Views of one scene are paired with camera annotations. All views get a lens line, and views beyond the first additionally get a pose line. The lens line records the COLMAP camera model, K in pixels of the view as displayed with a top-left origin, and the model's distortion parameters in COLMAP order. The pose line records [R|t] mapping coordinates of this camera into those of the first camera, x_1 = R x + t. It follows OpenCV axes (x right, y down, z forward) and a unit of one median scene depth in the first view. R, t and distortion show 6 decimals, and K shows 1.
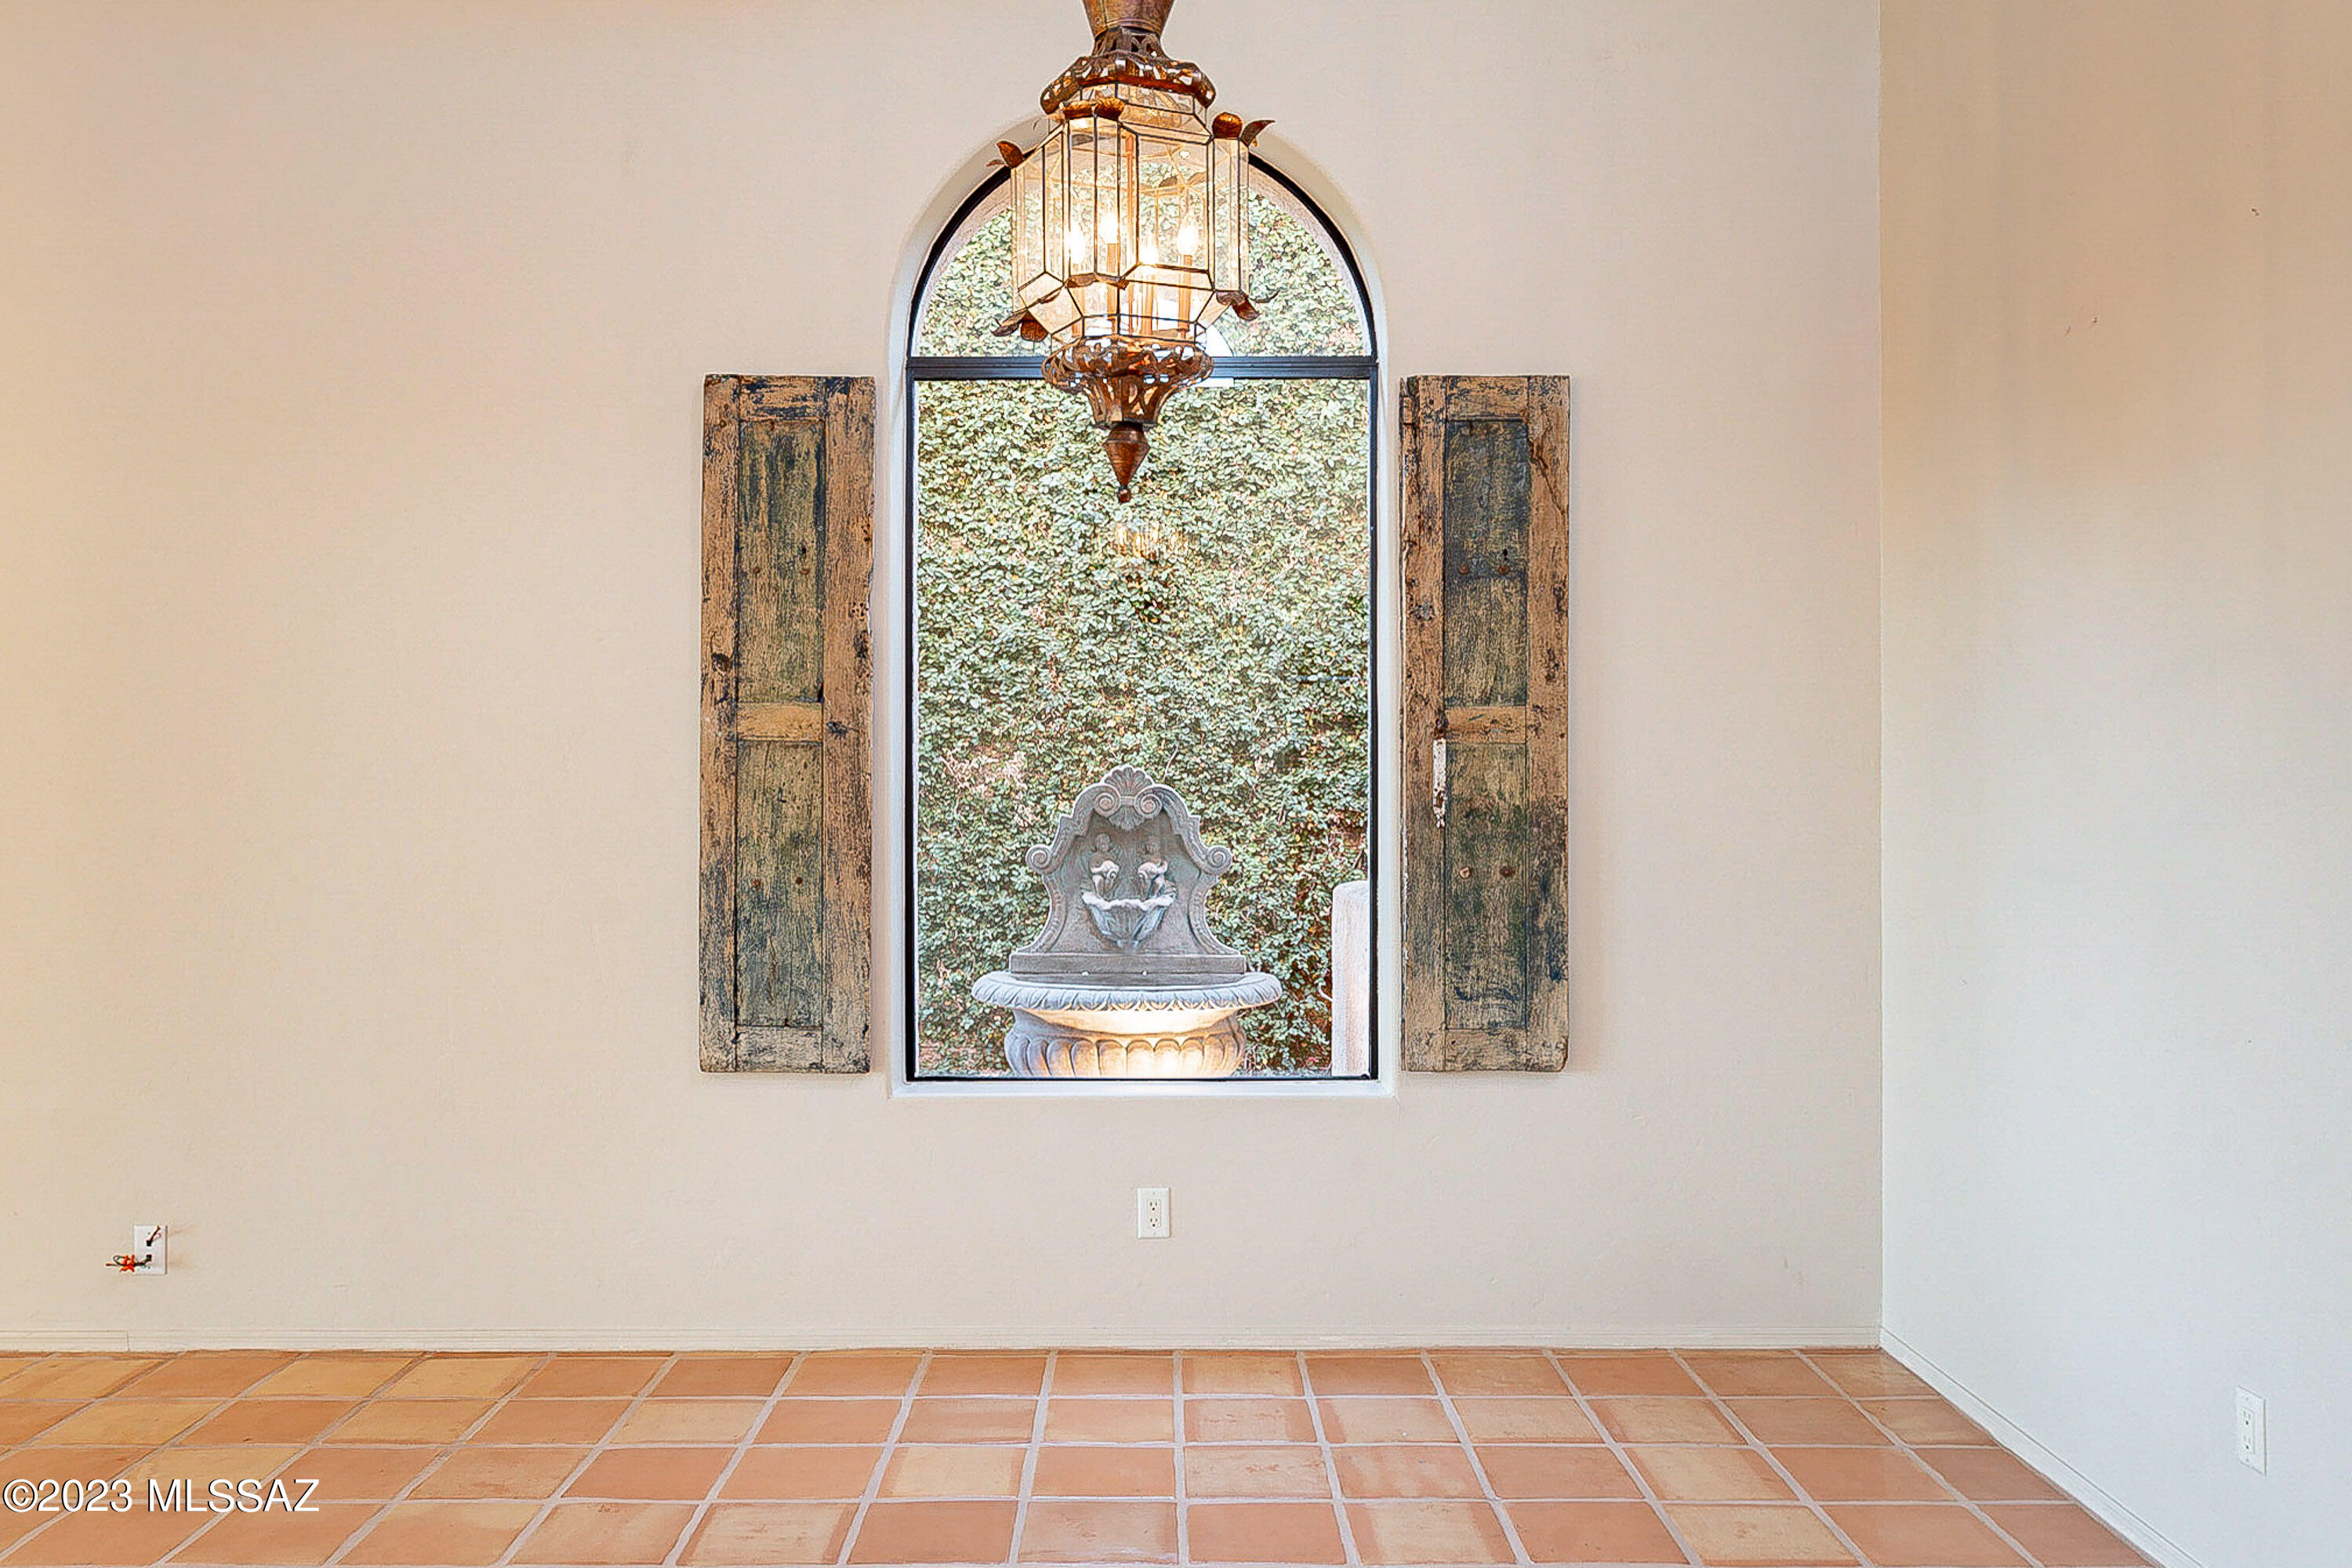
lens RADIAL K [[1875.1, 0, 1168.7], [0, 1875.1, 794.6], [0, 0, 1]] dist [-0.000882, 0.001781]
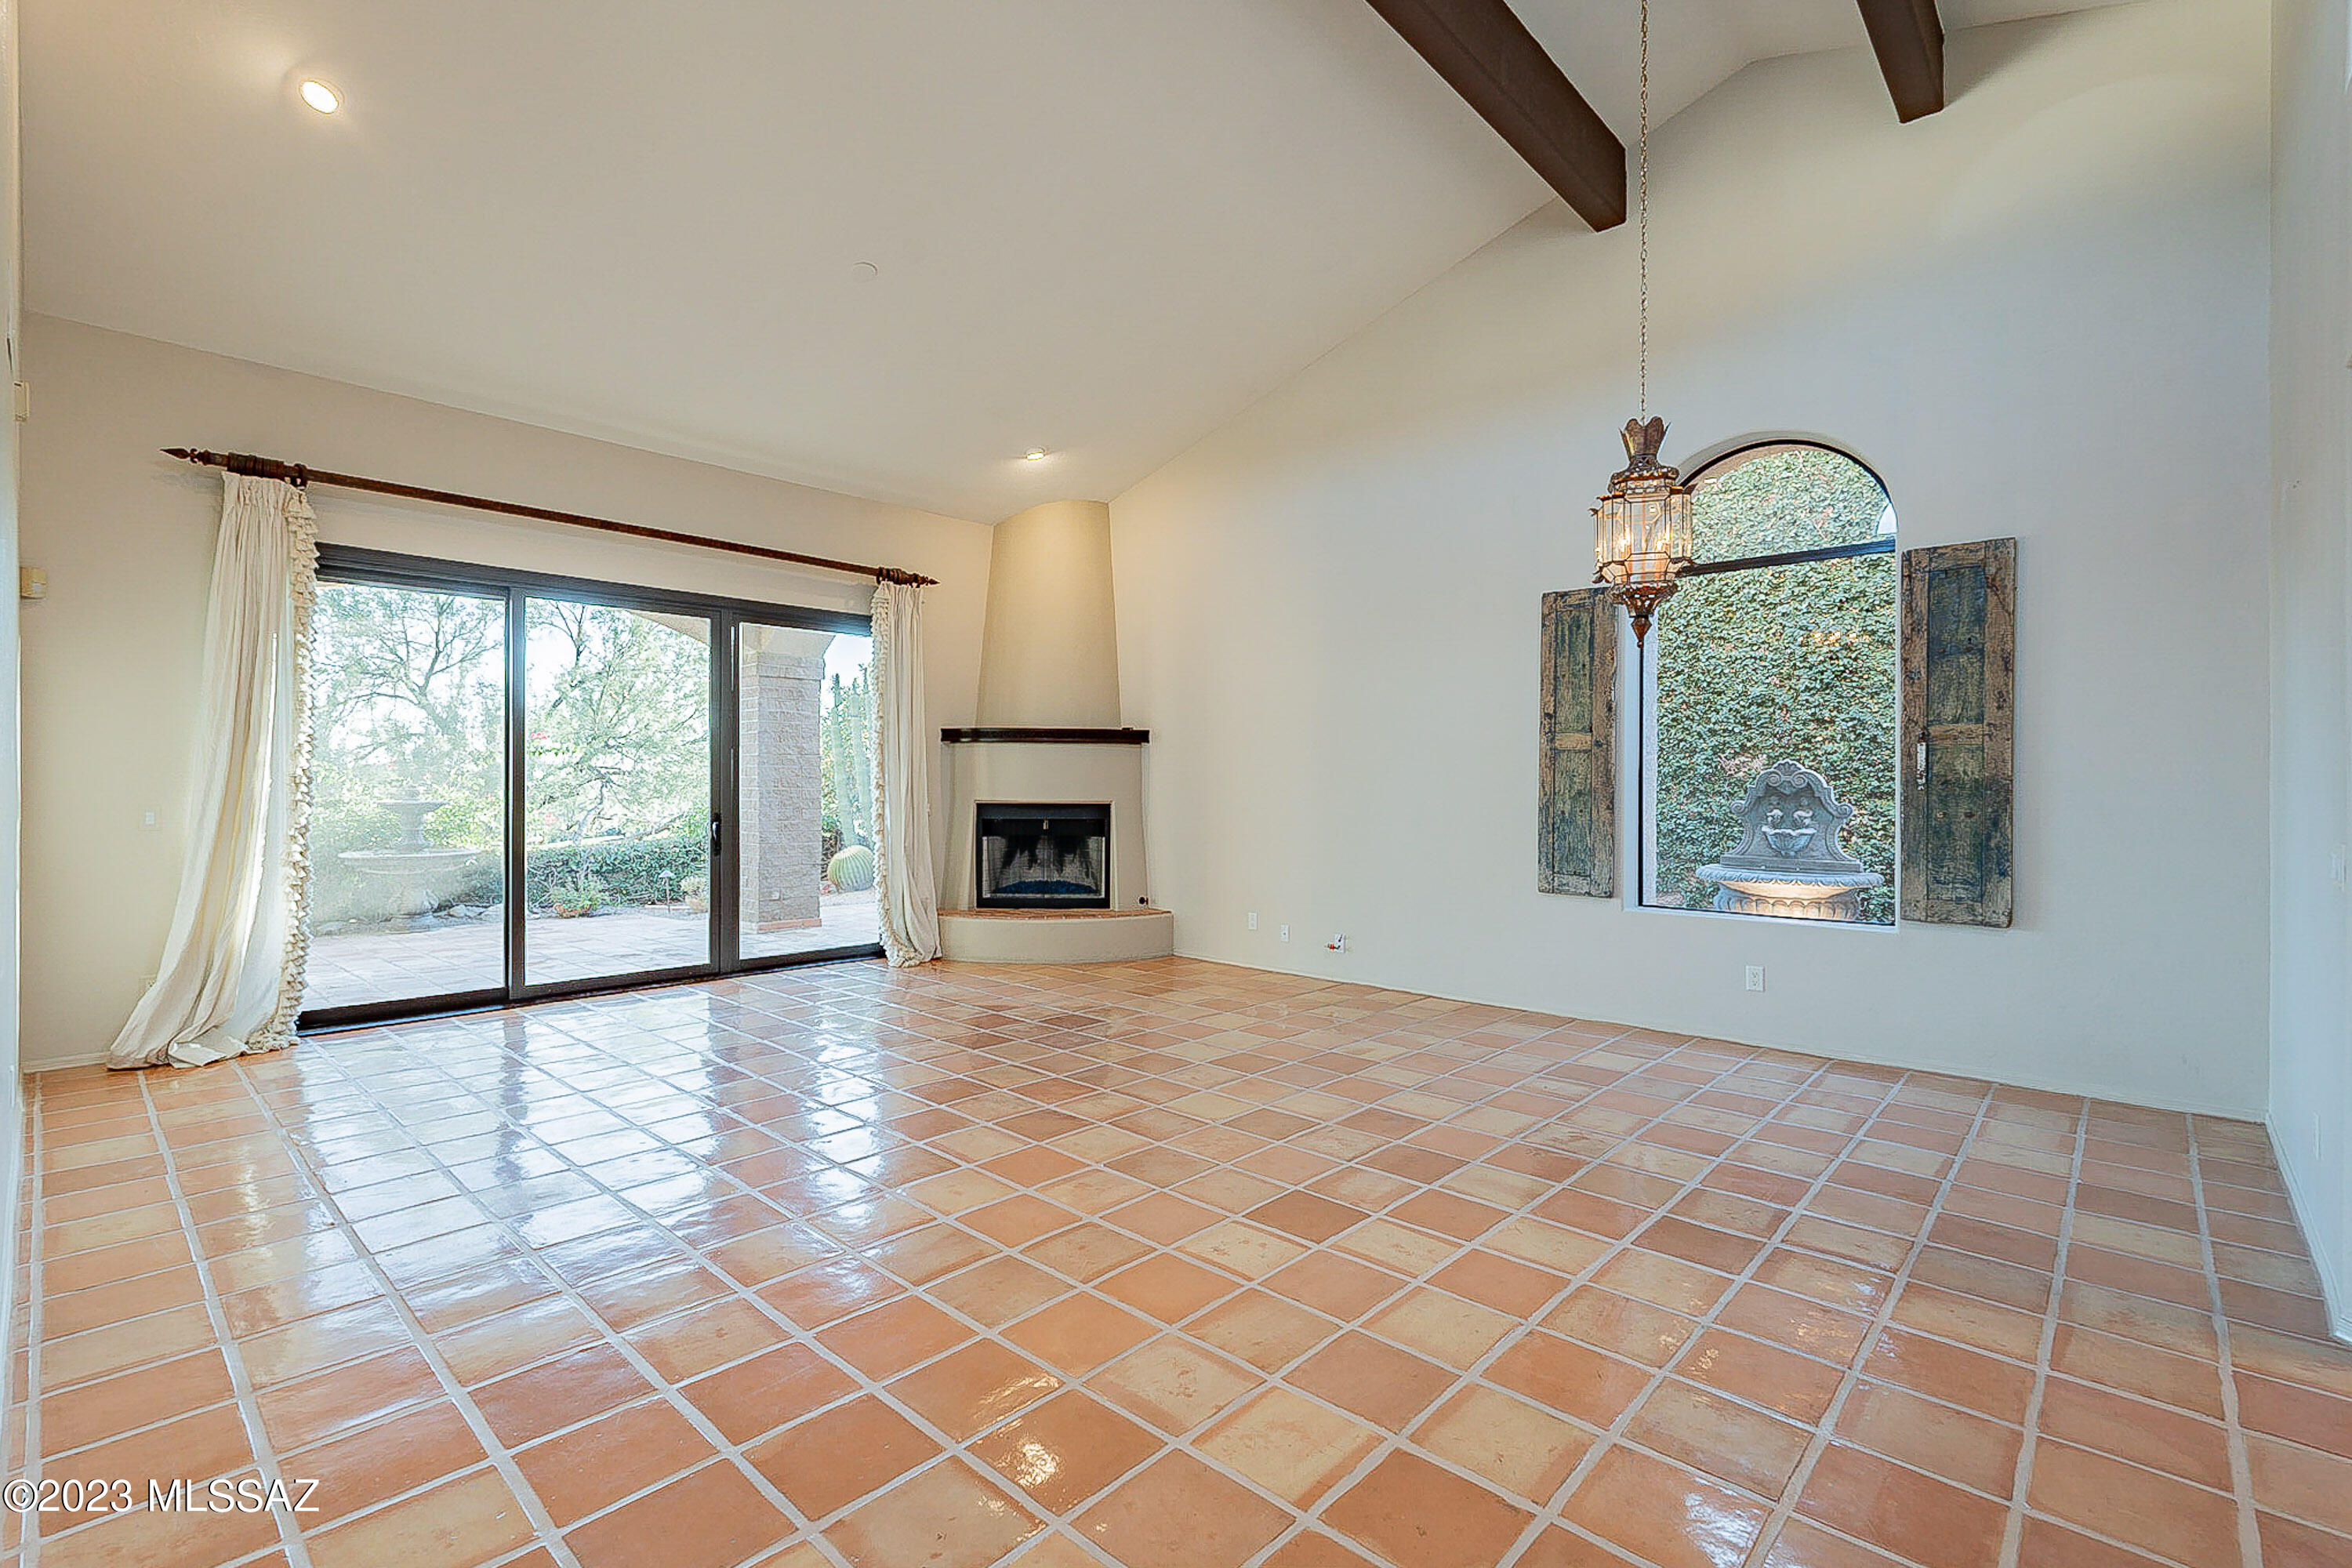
lens RADIAL K [[1047.1, 0, 1164.0], [0, 1047.1, 783.6], [0, 0, 1]] dist [-0.005175, 0.000665]
pose [[0.731750, 0.005431, -0.681551, 0.296747], [-0.007663, 0.999971, -0.000259, 0.016843], [0.681530, 0.005412, 0.731770, -0.271414]]
